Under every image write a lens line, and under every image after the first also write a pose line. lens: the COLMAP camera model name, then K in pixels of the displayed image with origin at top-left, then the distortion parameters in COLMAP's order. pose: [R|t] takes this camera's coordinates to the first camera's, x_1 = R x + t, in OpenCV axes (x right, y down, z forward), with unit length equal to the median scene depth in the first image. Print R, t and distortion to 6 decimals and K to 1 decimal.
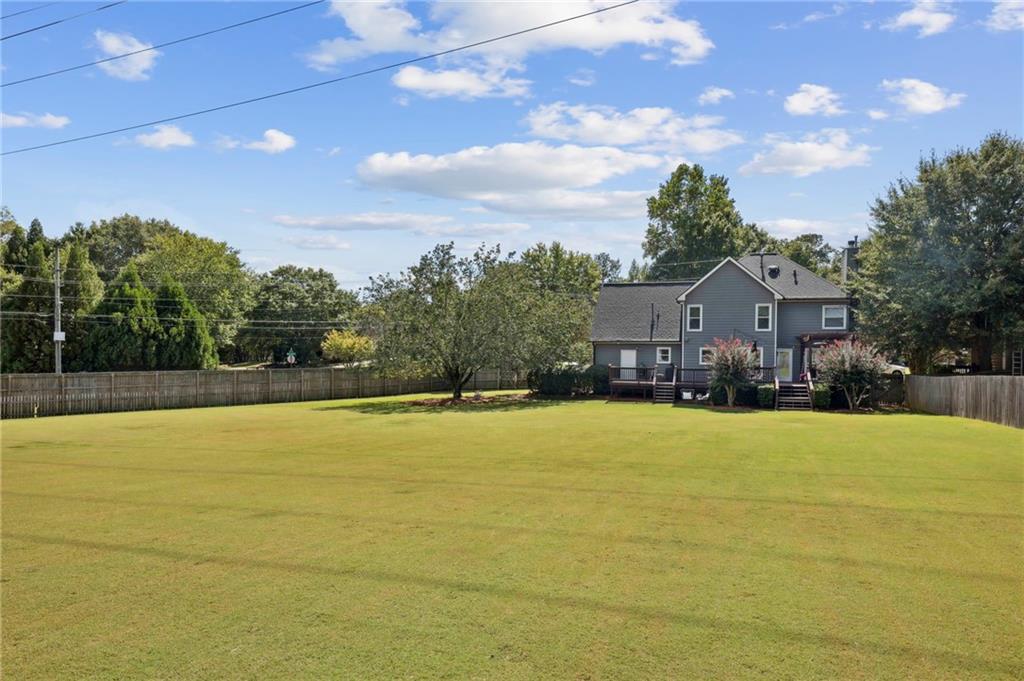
lens RADIAL K [[764.5, 0, 512.0], [0, 764.5, 351.6], [0, 0, 1]] dist [0.008689, 0.004207]
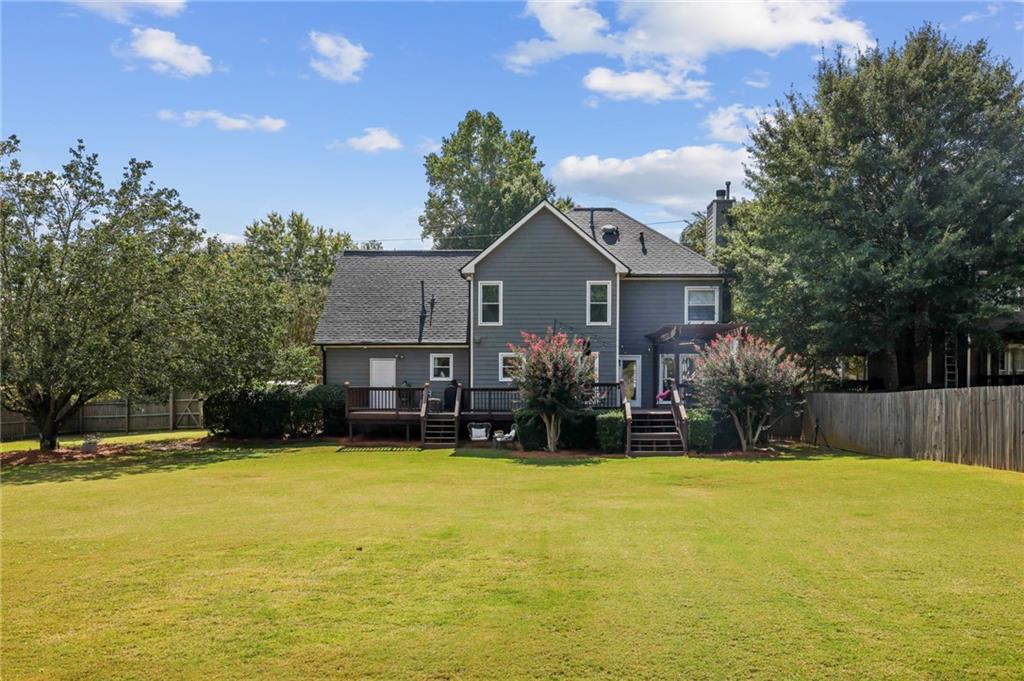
lens RADIAL K [[770.2, 0, 512.0], [0, 770.2, 340.5], [0, 0, 1]] dist [-0.003214, -0.001592]
pose [[0.967182, 0.002479, 0.254073, 0.102132], [0.011529, 0.998494, -0.053629, 0.017824], [-0.253824, 0.054799, 0.965697, 0.414937]]
